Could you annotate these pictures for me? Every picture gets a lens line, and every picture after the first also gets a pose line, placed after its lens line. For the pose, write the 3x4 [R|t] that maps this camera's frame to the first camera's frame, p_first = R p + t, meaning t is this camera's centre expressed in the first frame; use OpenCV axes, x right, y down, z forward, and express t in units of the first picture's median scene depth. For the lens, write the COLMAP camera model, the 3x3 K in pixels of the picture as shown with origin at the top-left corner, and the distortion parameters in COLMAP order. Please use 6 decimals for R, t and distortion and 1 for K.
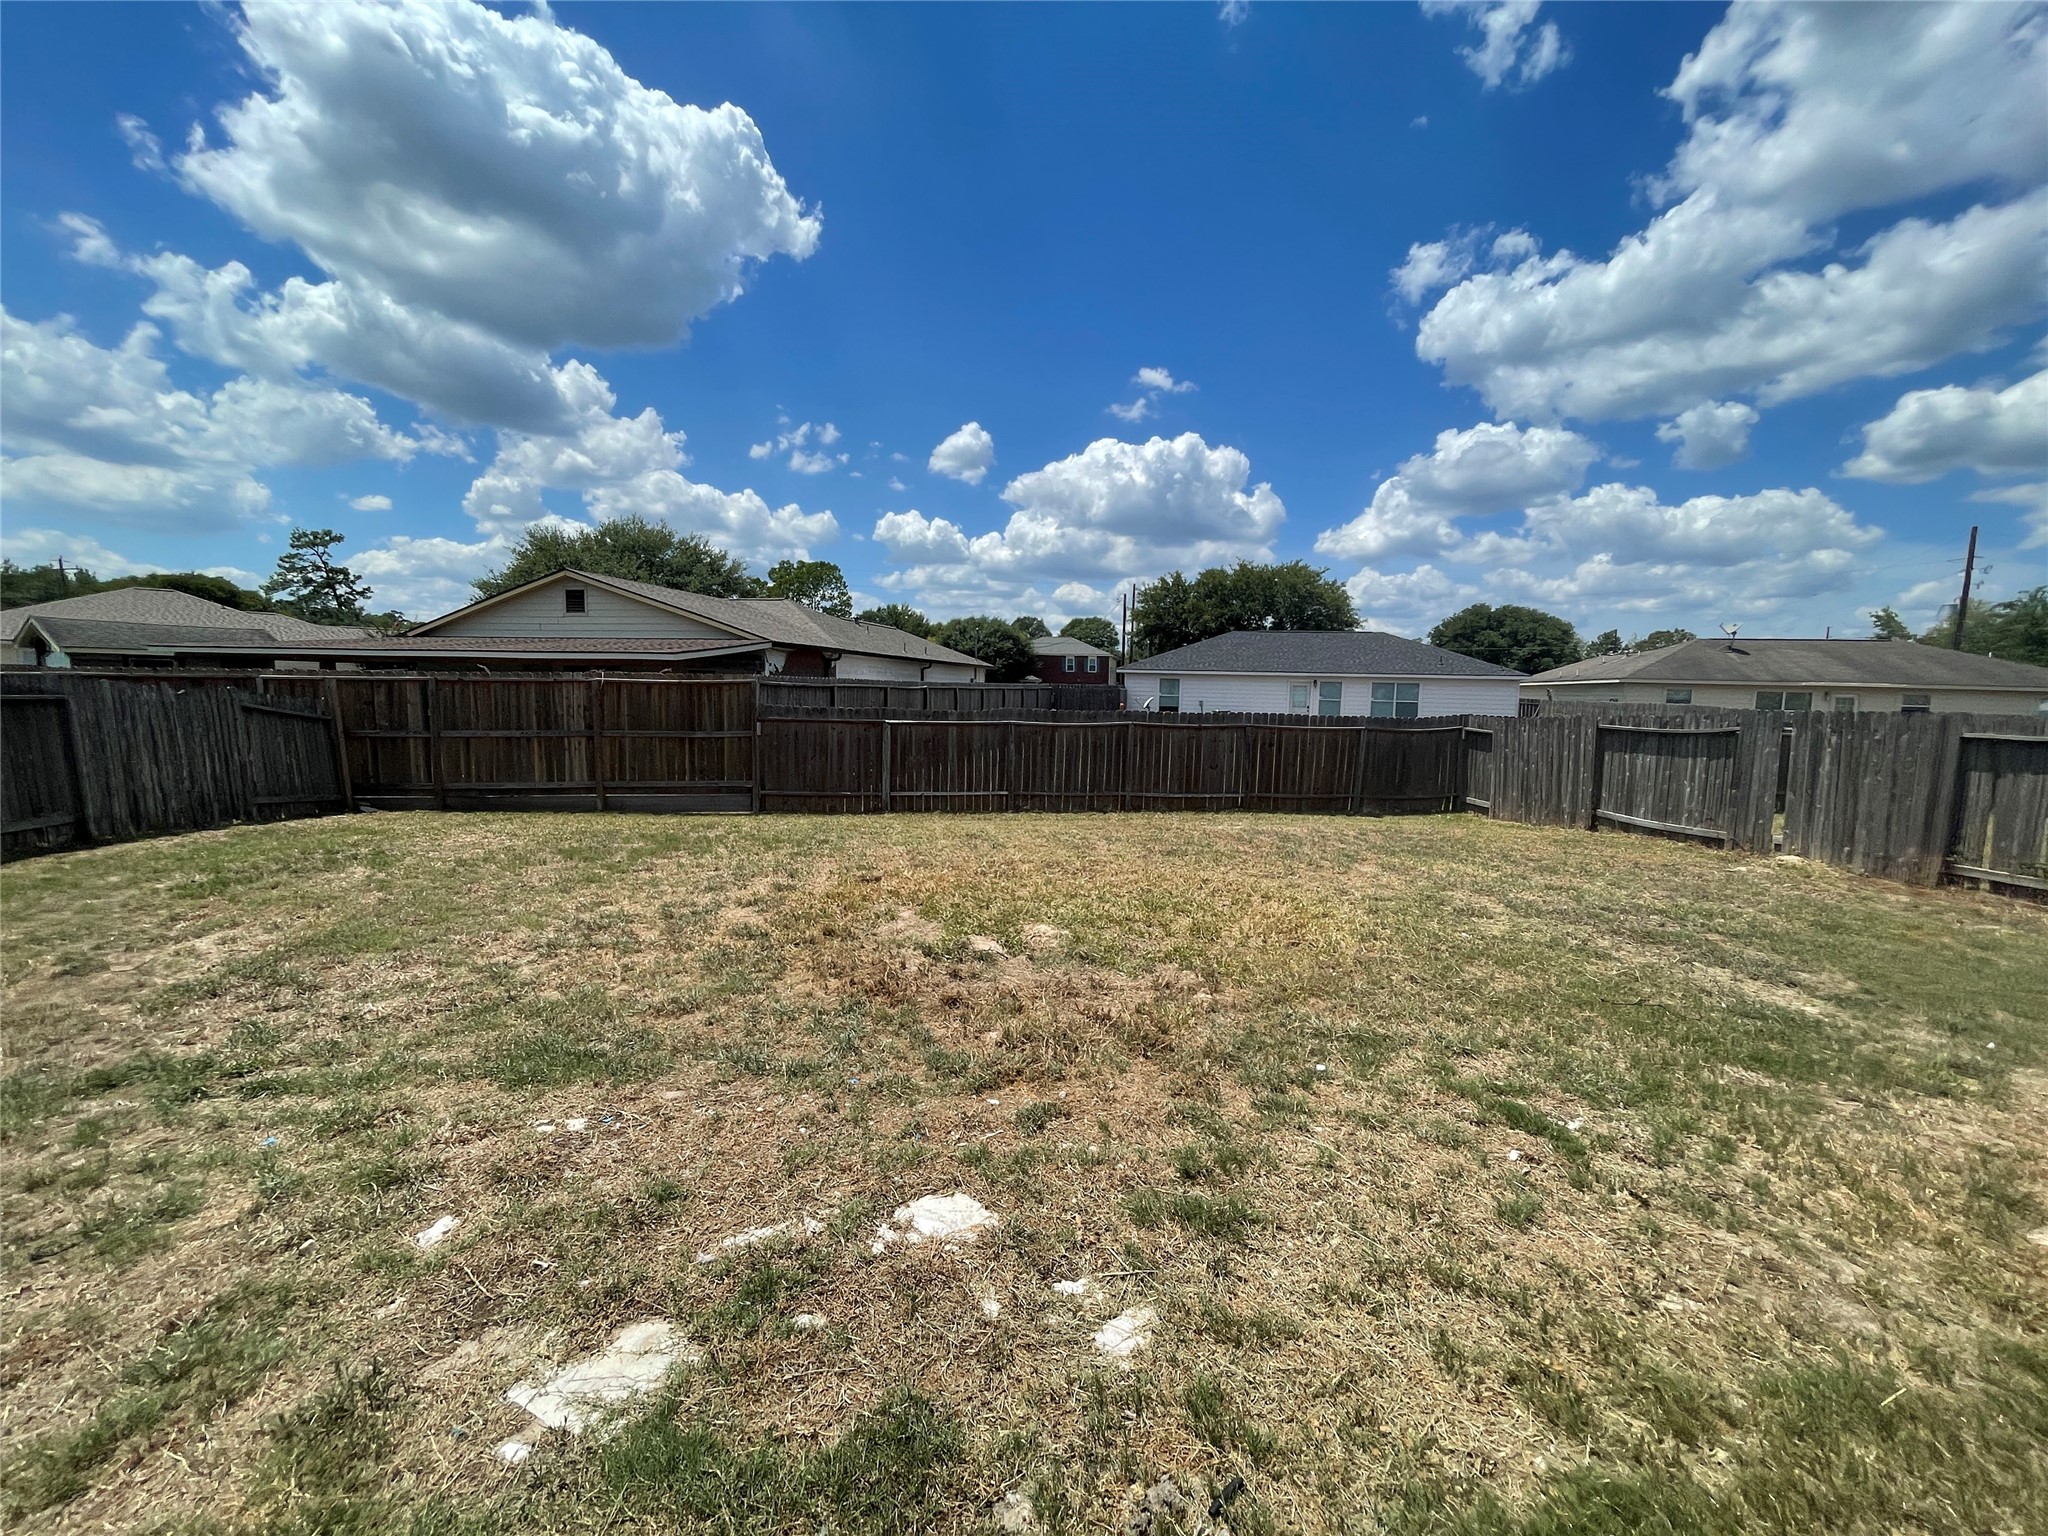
lens RADIAL K [[826.5, 0, 1028.6], [0, 826.5, 766.4], [0, 0, 1]] dist [0.001691, -0.000769]
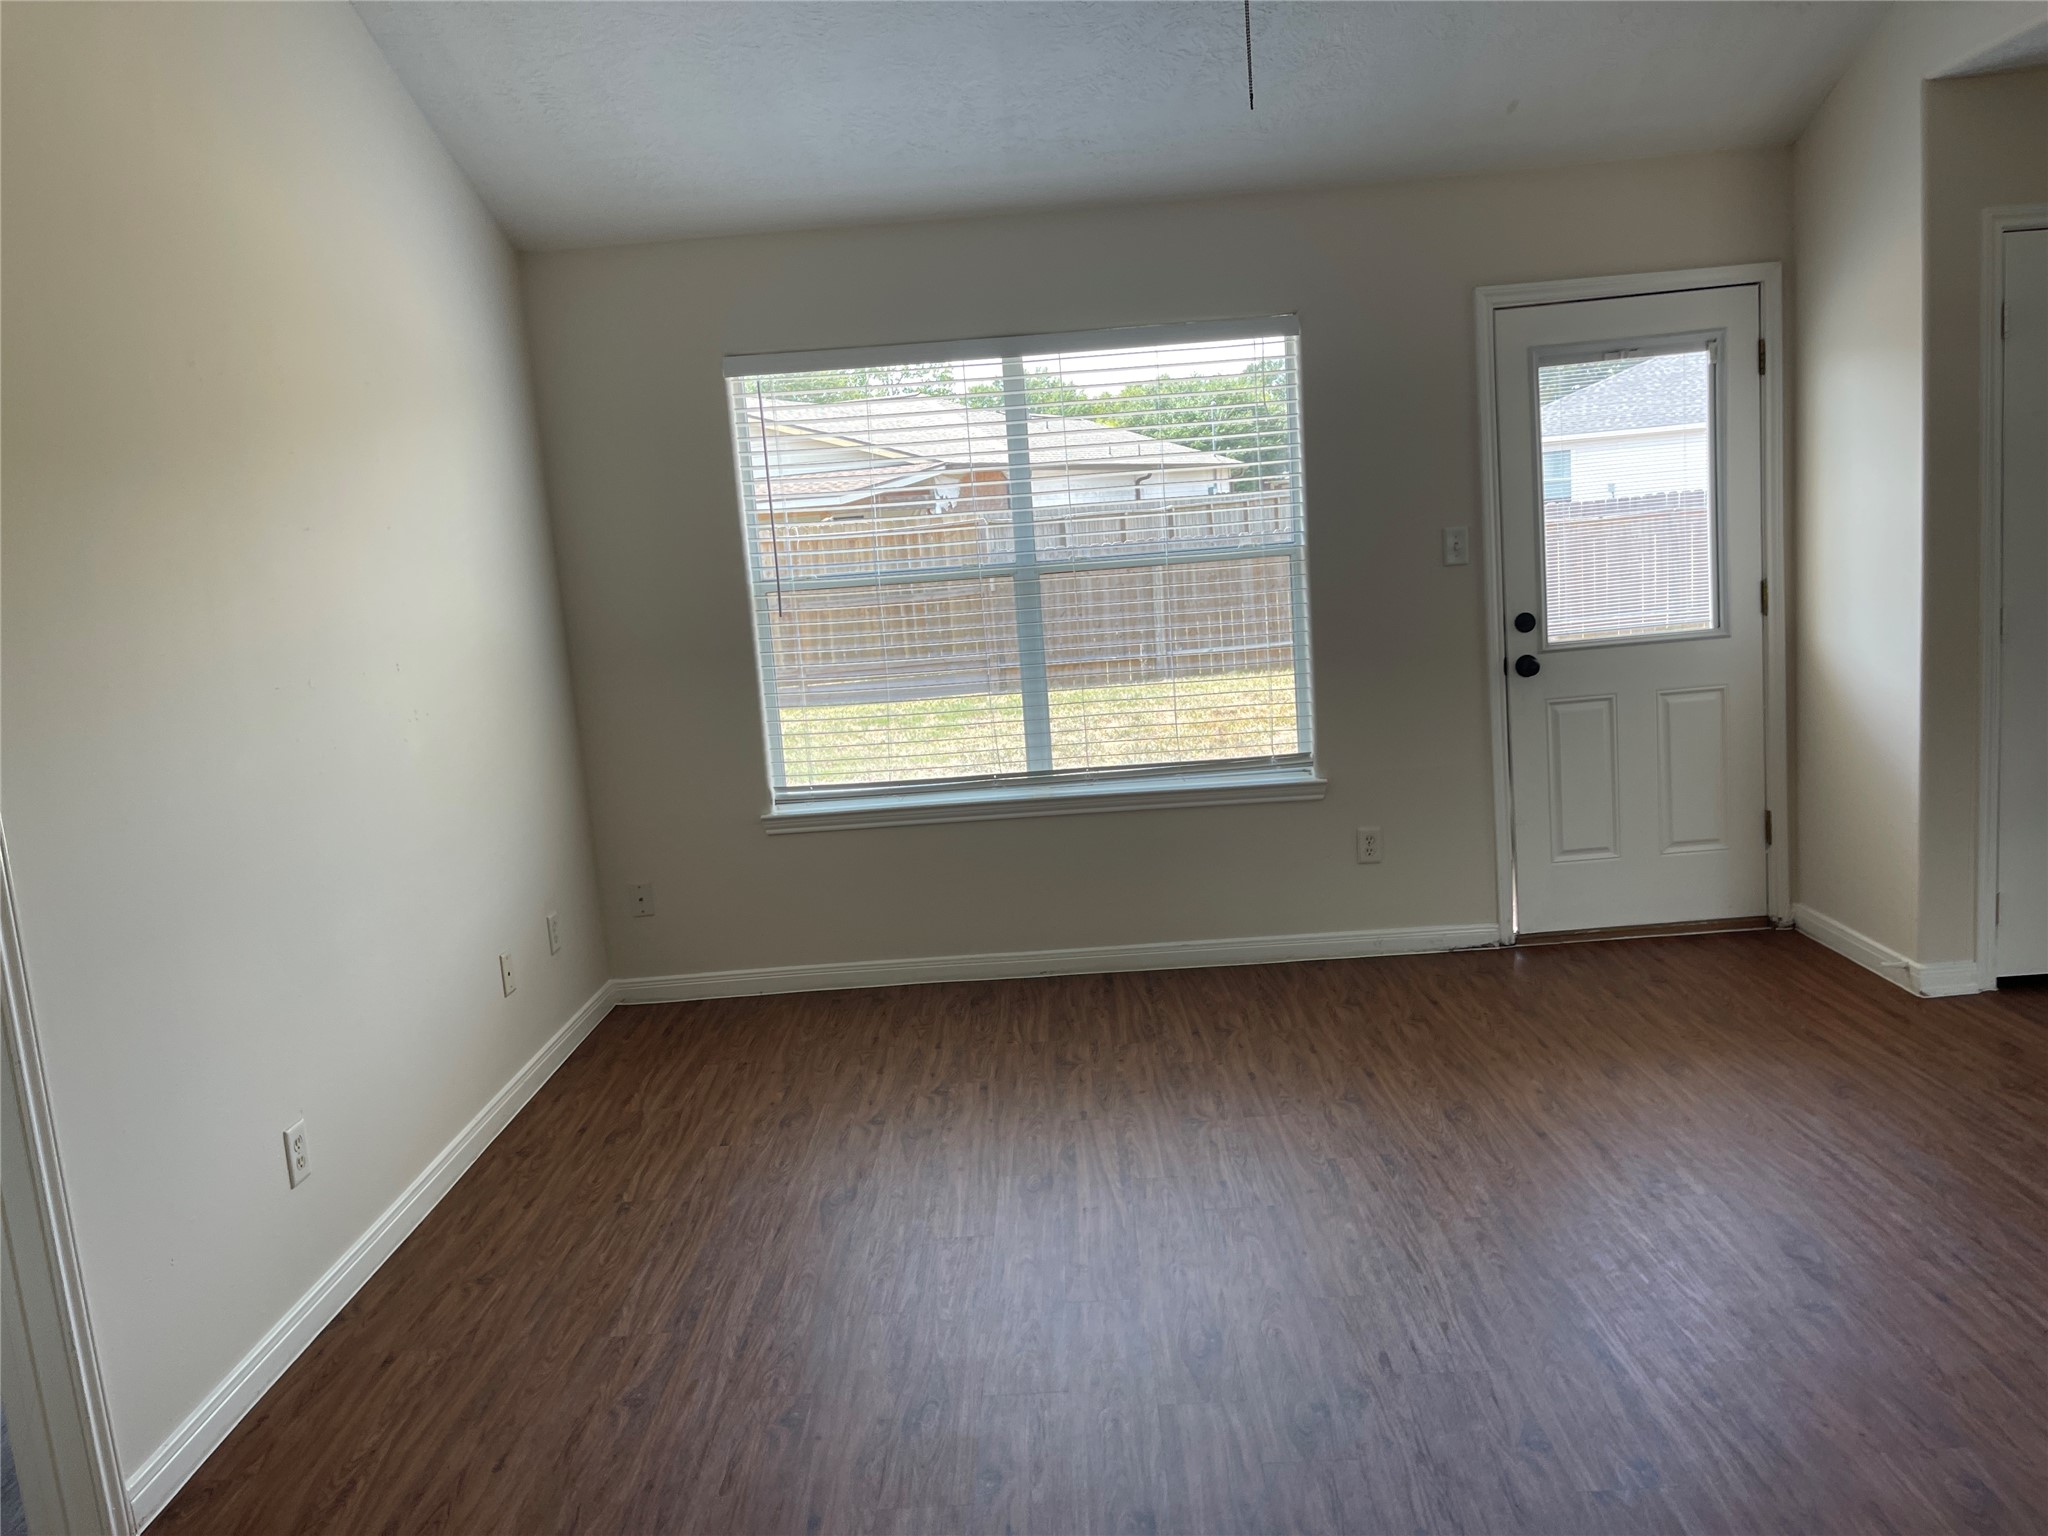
lens RADIAL K [[1542.3, 0, 1018.2], [0, 1542.3, 778.0], [0, 0, 1]] dist [0.032885, -0.035935]
pose [[0.981789, -0.075838, -0.174183, -0.065842], [0.089051, 0.993611, 0.069329, 0.035399], [0.167812, -0.083578, 0.982270, -0.396009]]
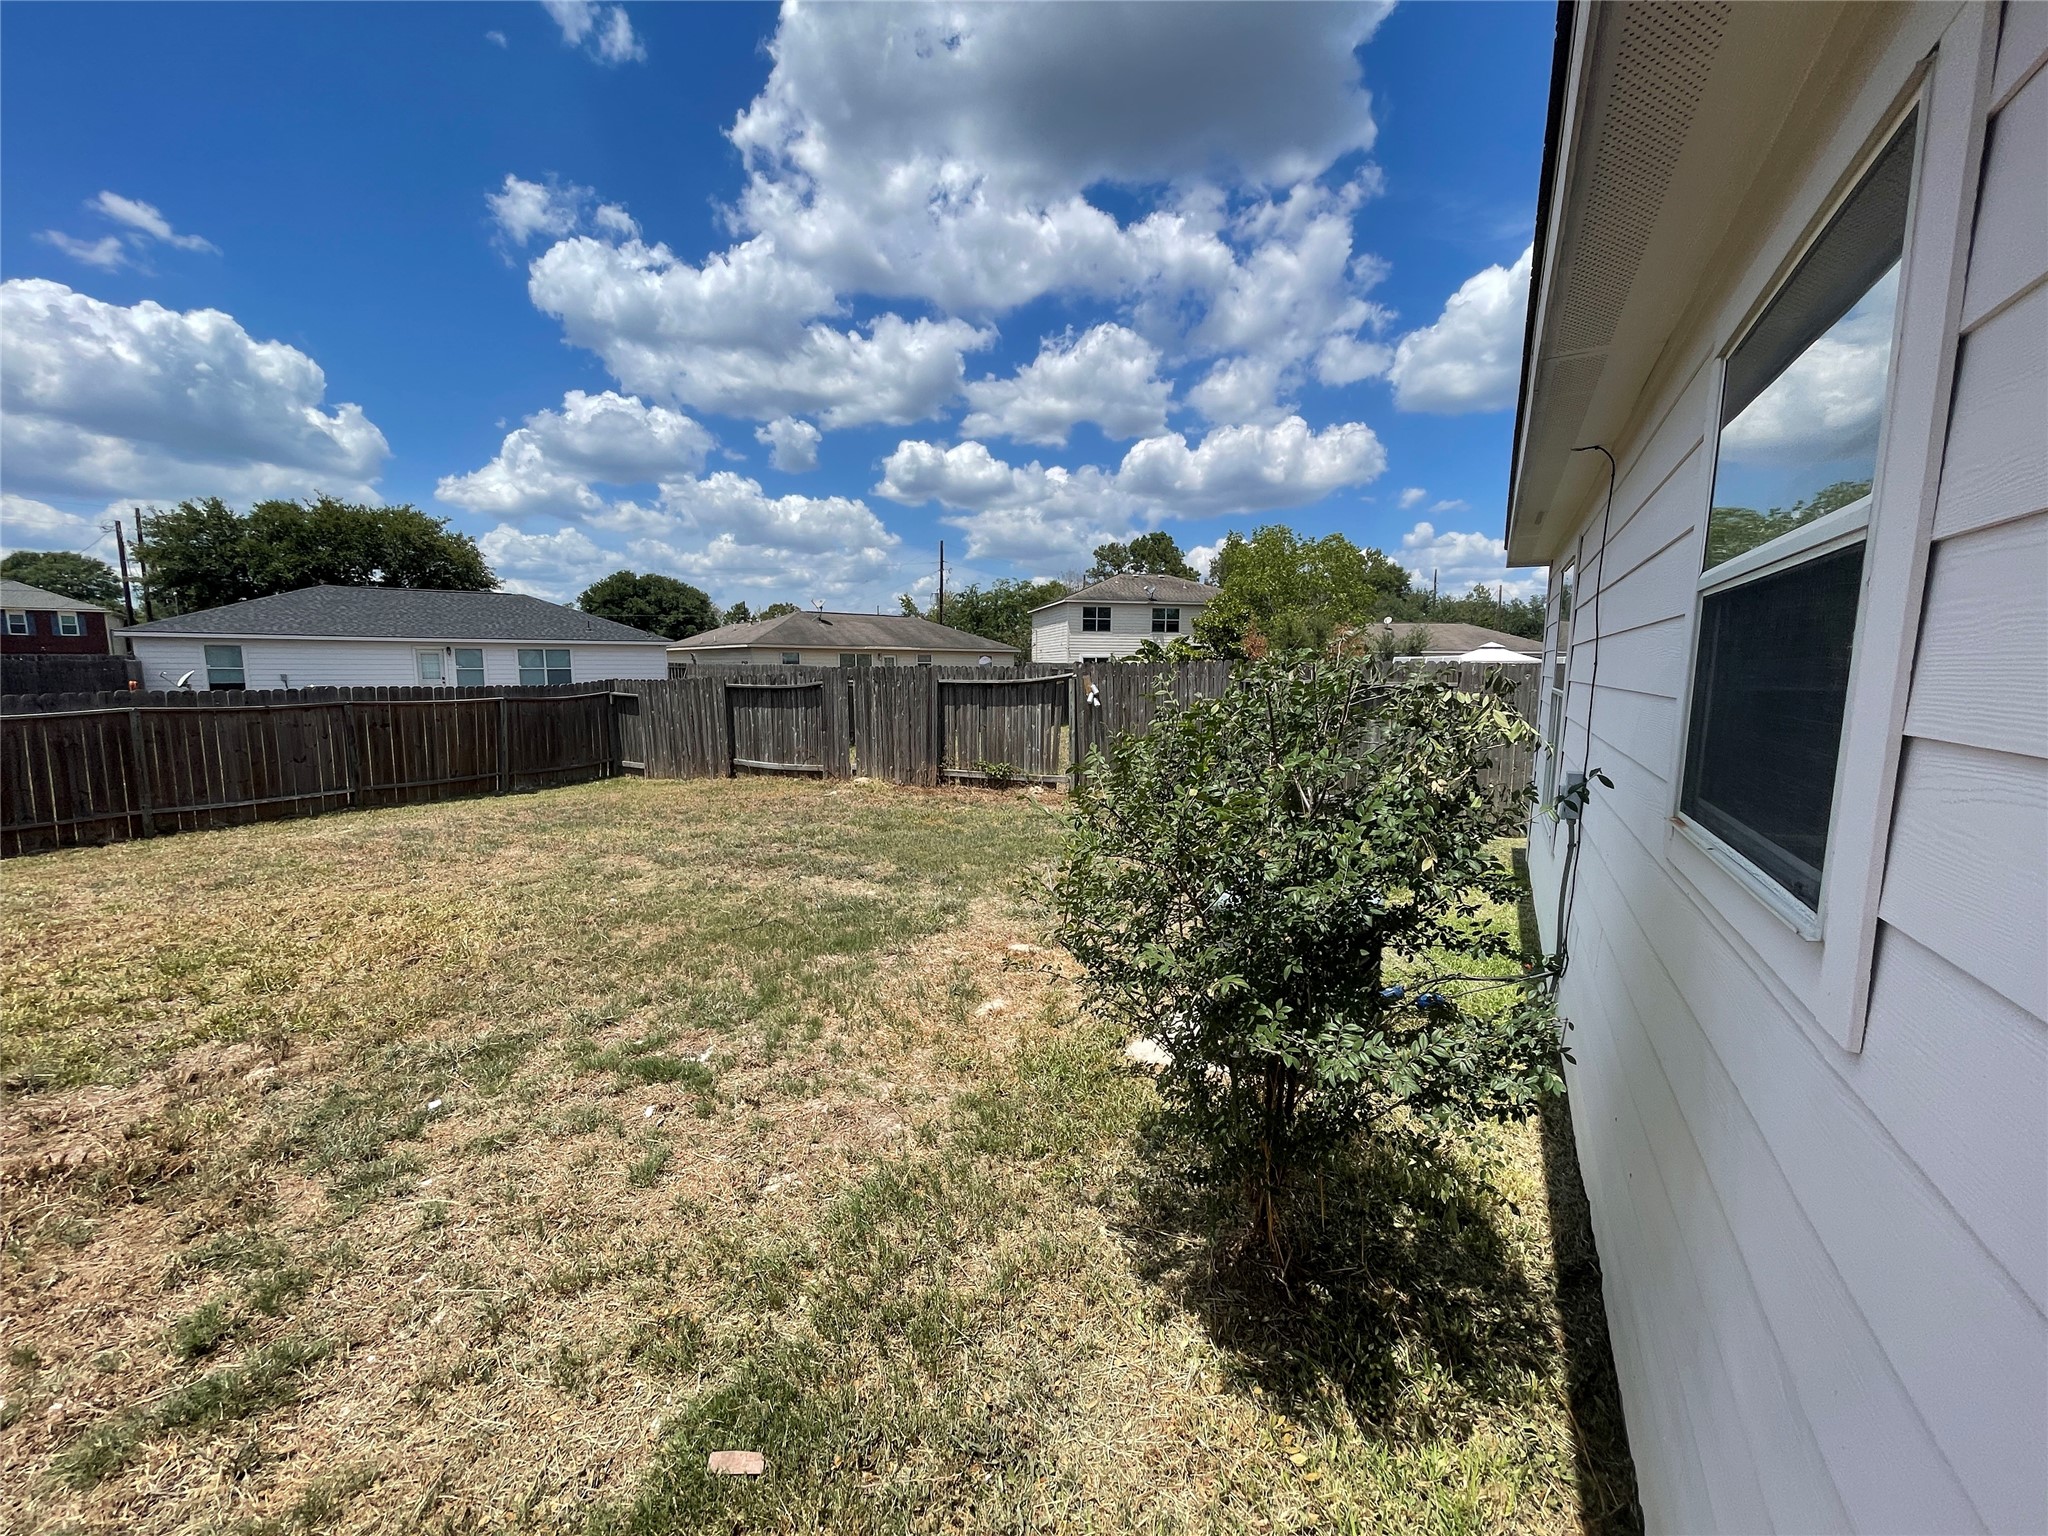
lens RADIAL K [[826.5, 0, 1008.1], [0, 826.5, 761.4], [0, 0, 1]] dist [0.001691, -0.000769]
pose [[0.609926, -0.114889, 0.784086, 0.022494], [0.087968, 0.993136, 0.077092, 0.001145], [-0.787561, 0.021954, 0.615846, 0.004293]]
